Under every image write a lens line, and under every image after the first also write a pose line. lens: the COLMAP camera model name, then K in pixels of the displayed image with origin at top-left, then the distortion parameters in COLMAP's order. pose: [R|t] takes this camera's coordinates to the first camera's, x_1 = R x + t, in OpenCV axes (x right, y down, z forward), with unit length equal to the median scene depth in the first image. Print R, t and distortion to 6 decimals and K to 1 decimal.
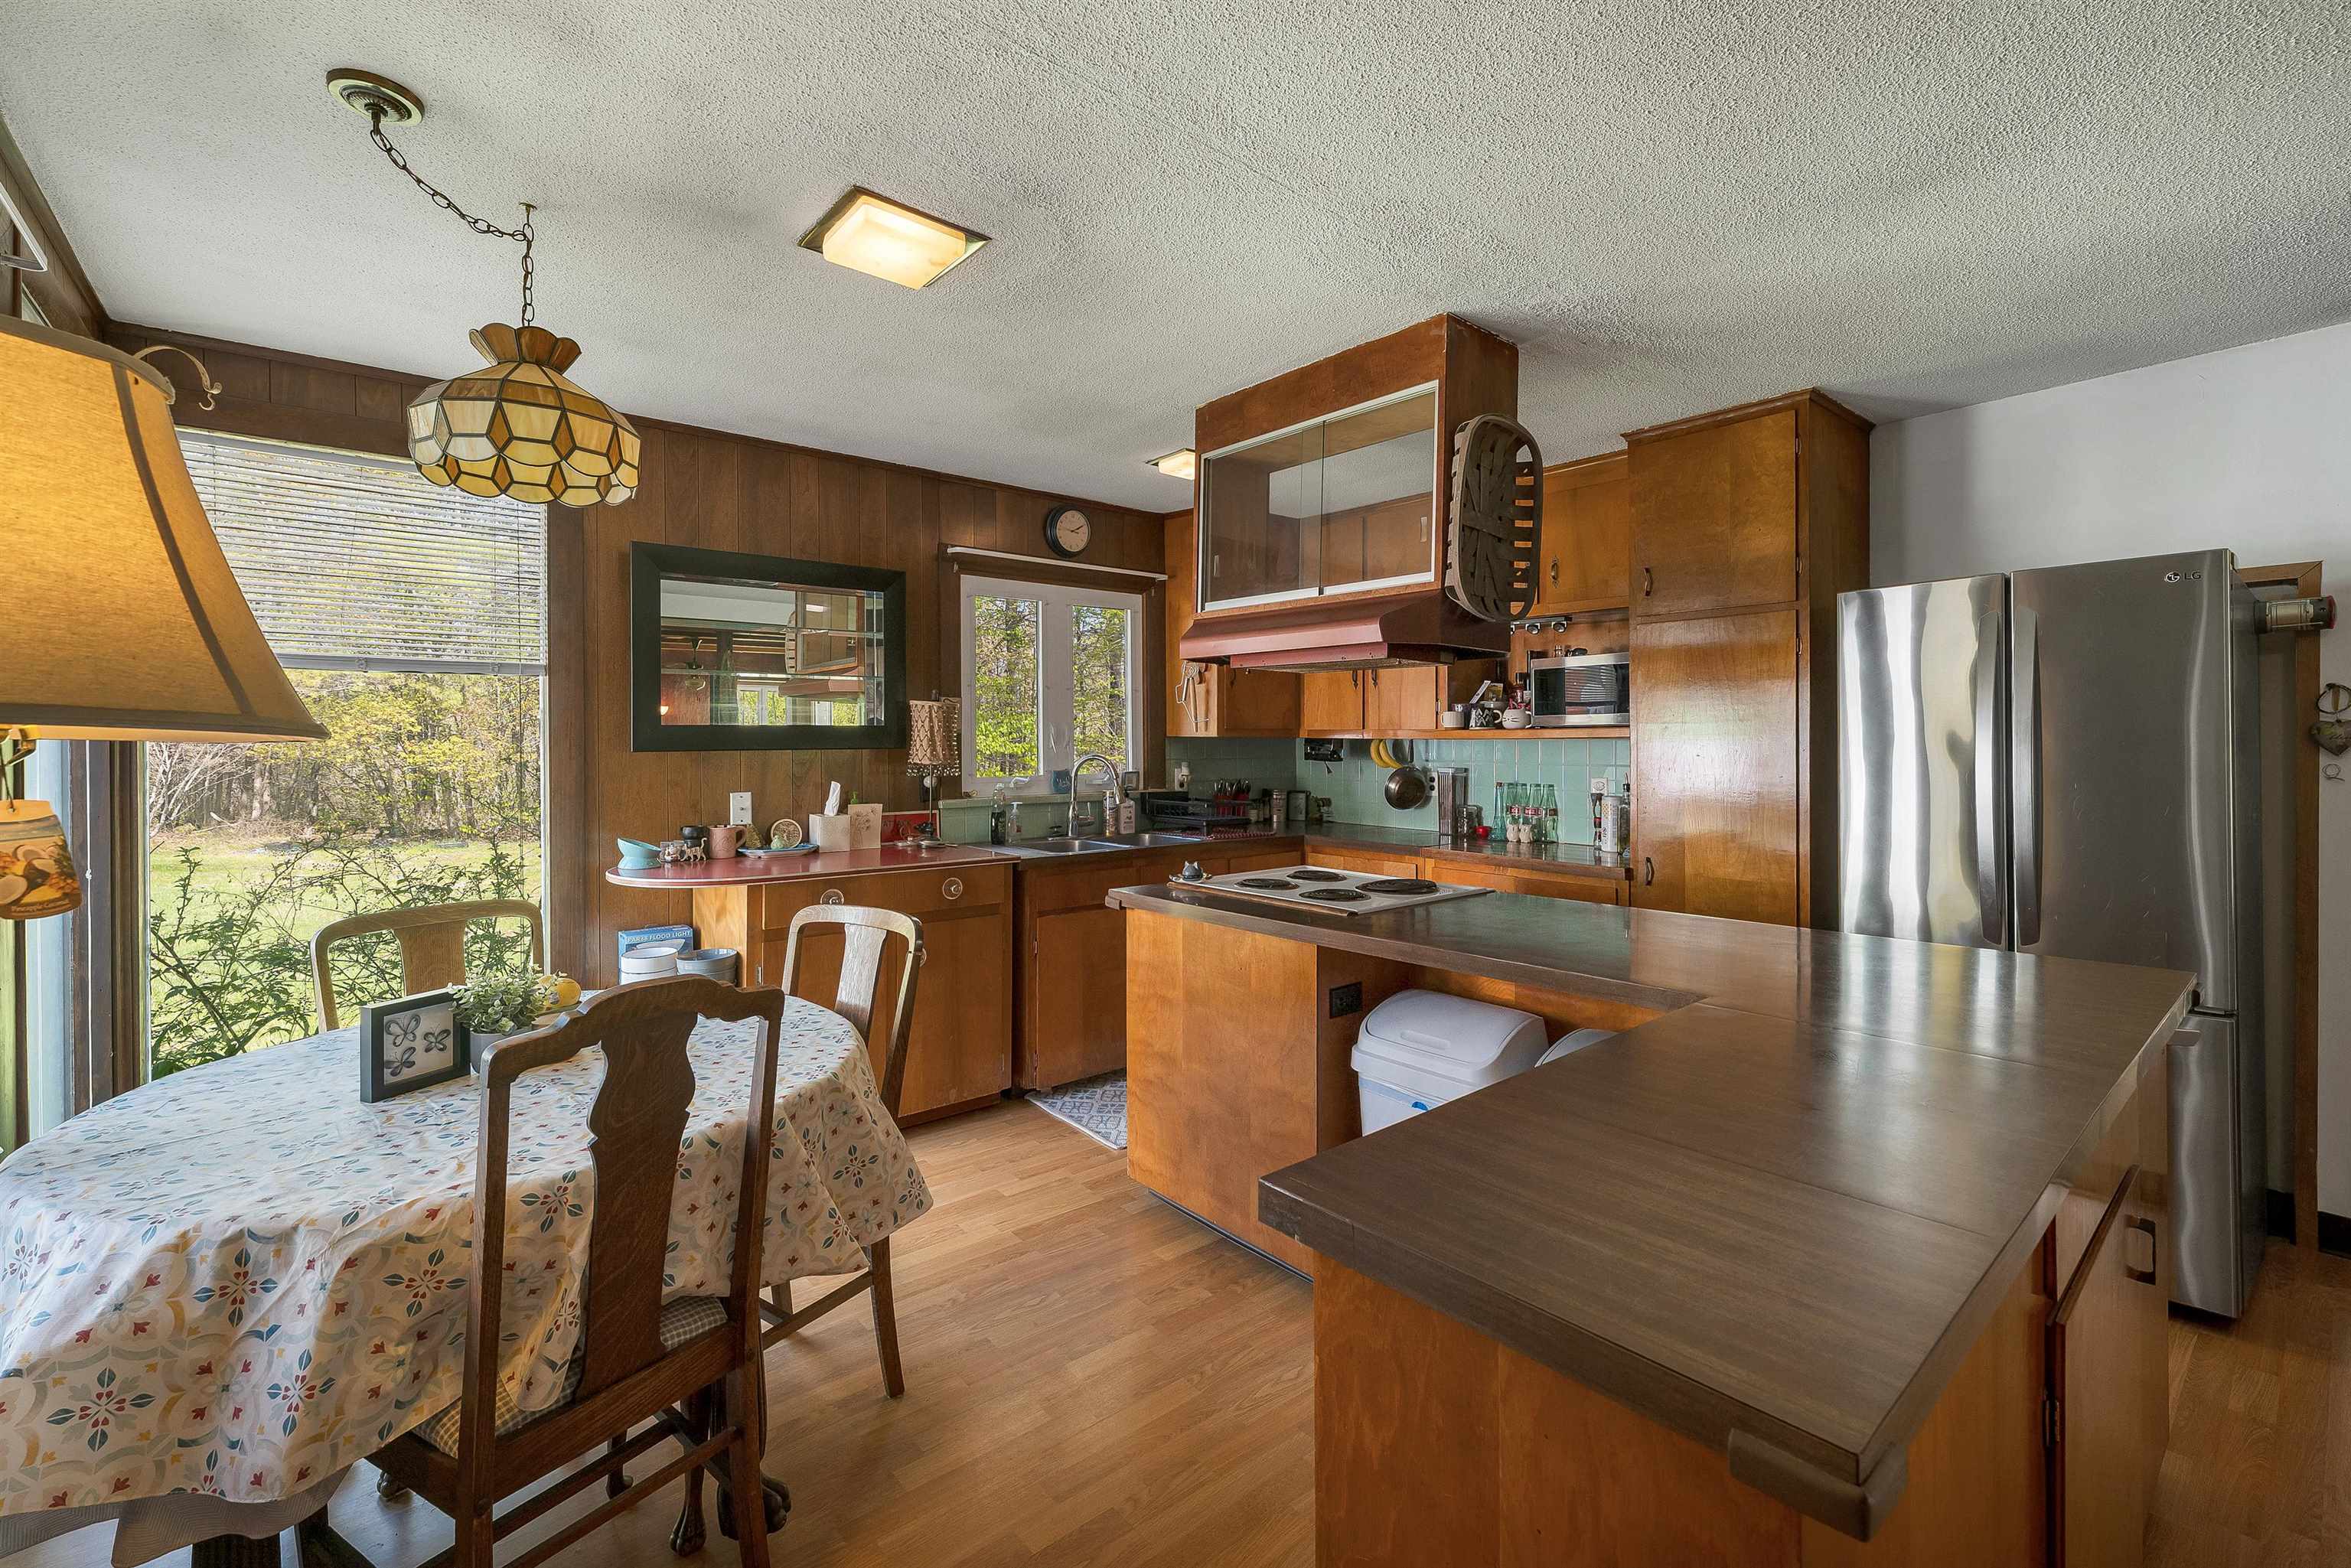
lens RADIAL K [[1001.1, 0, 1184.0], [0, 1001.1, 746.1], [0, 0, 1]] dist [0.001007, -0.000297]
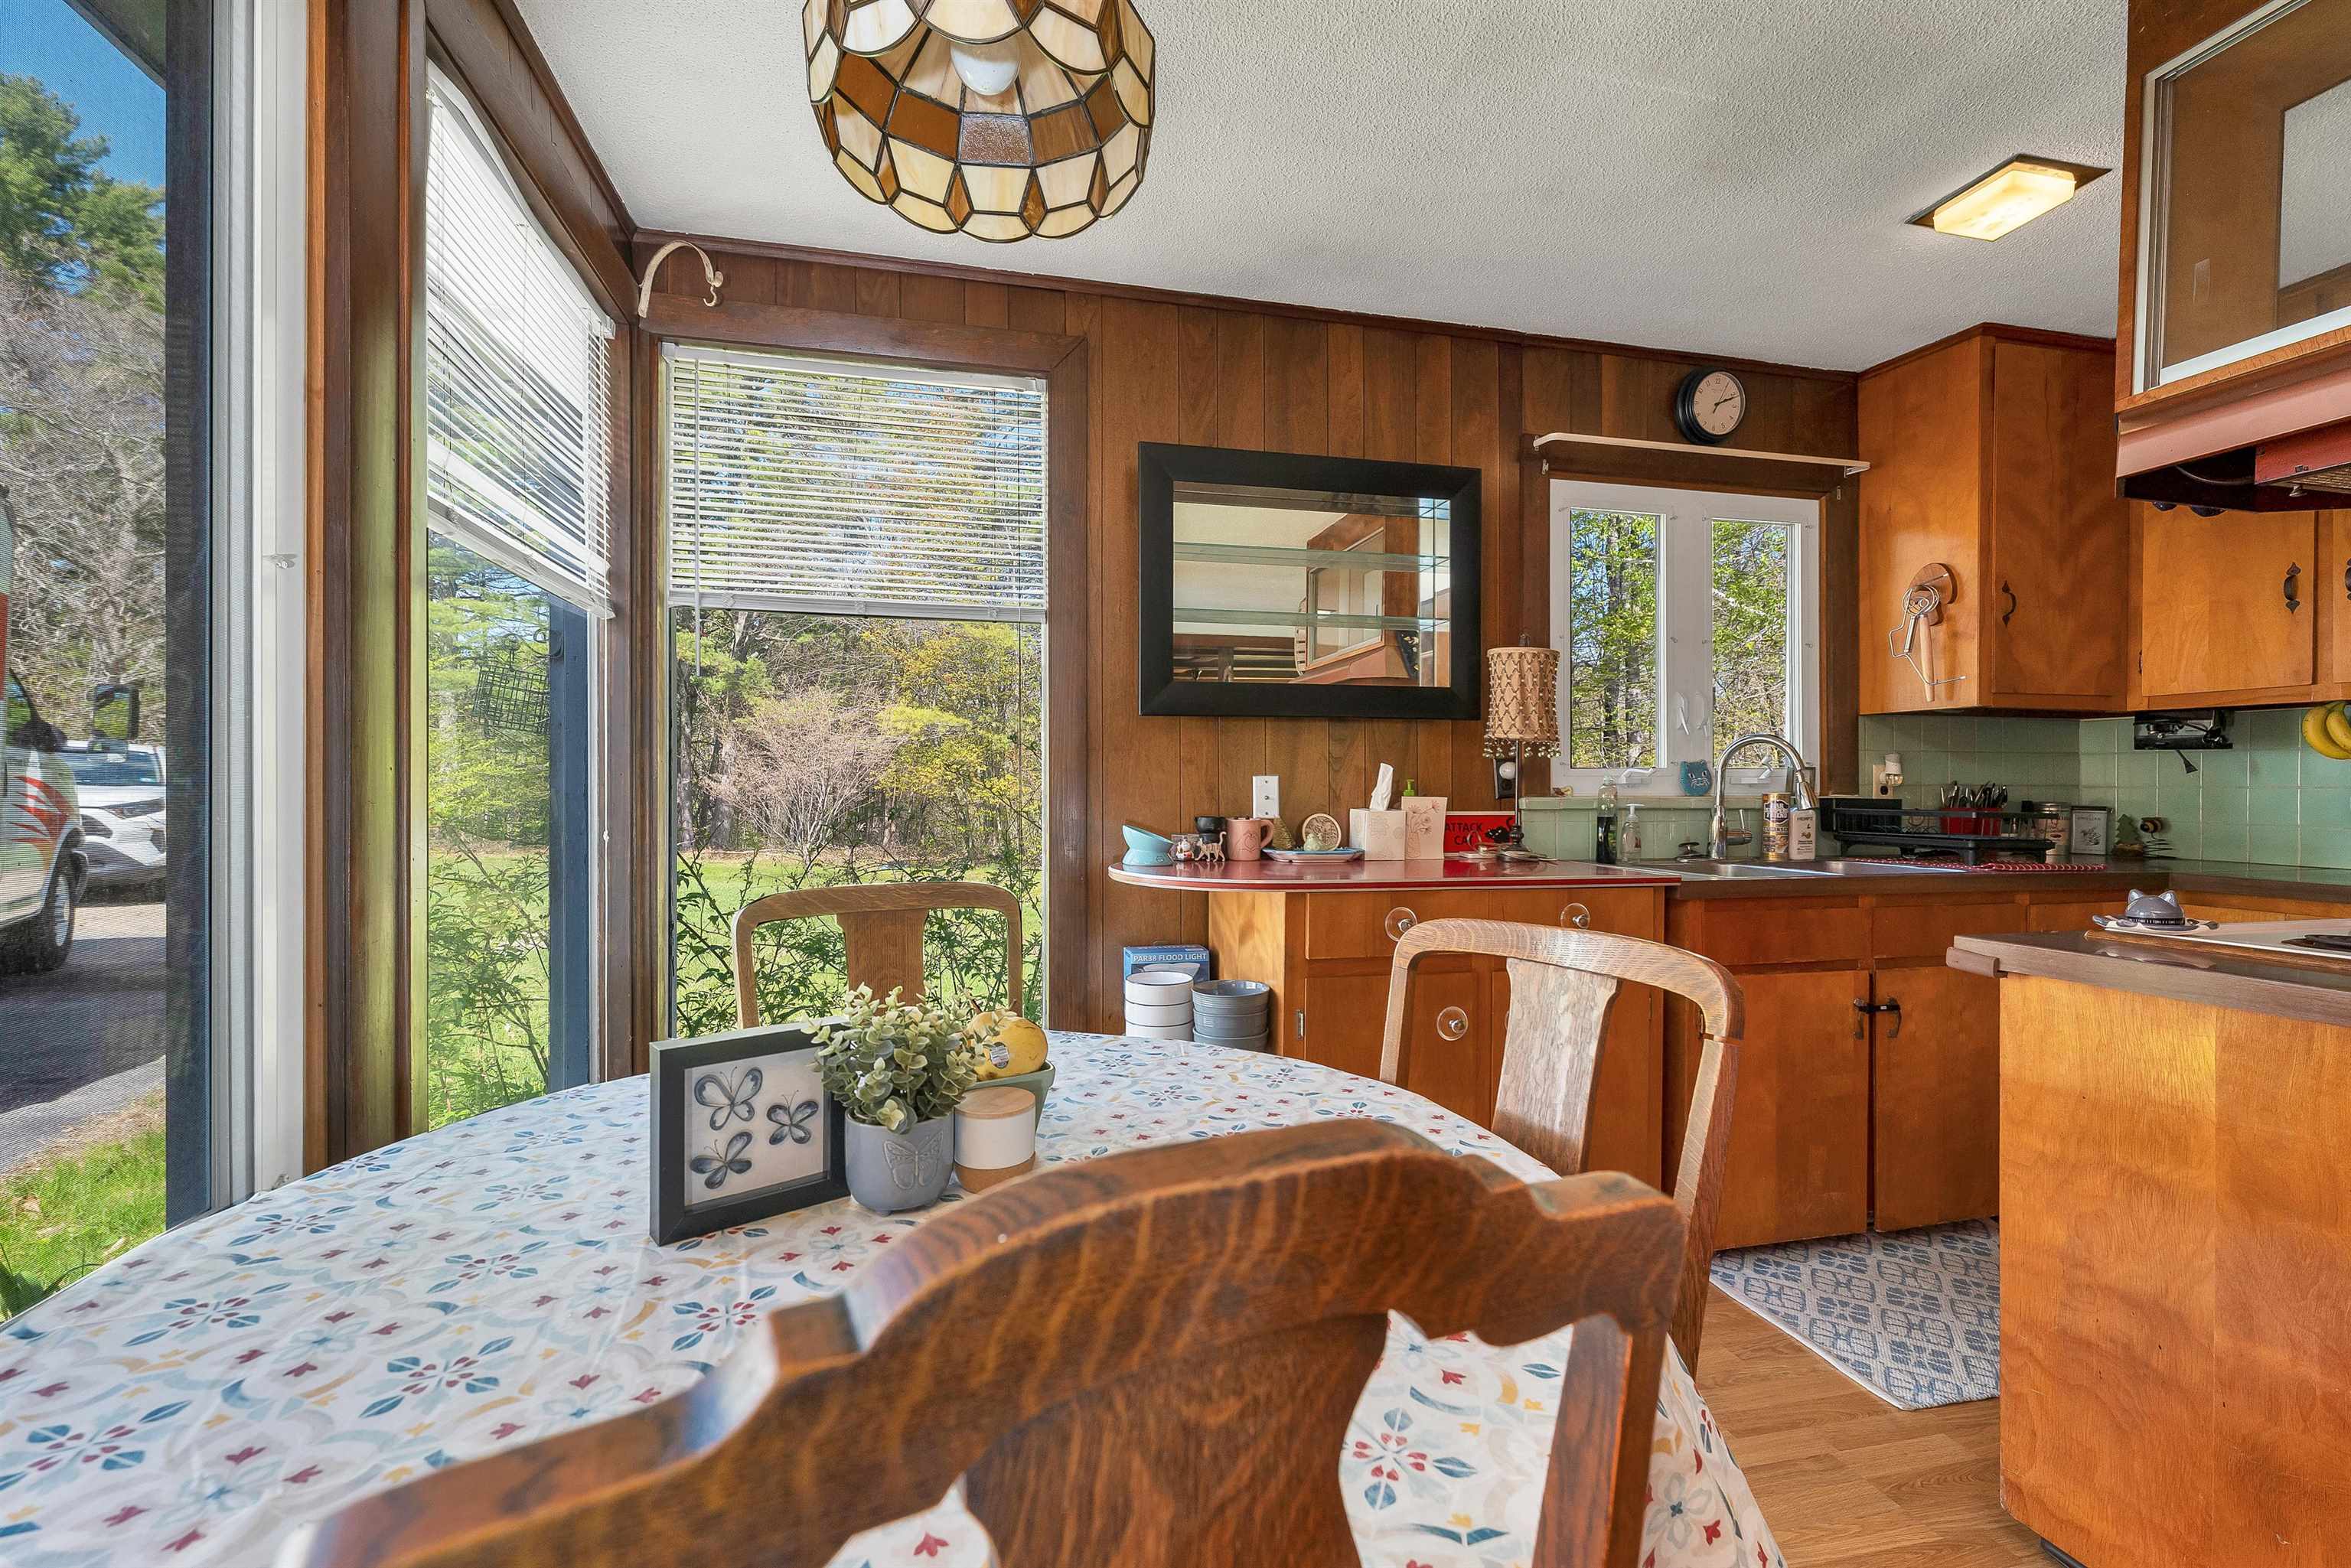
lens RADIAL K [[1001.1, 0, 1167.4], [0, 1001.1, 794.7], [0, 0, 1]] dist [0.001007, -0.000297]
pose [[0.887769, 0.005522, -0.460256, -0.159129], [-0.004792, 0.999985, 0.002754, 0.058275], [0.460264, -0.000240, 0.887782, 0.292091]]
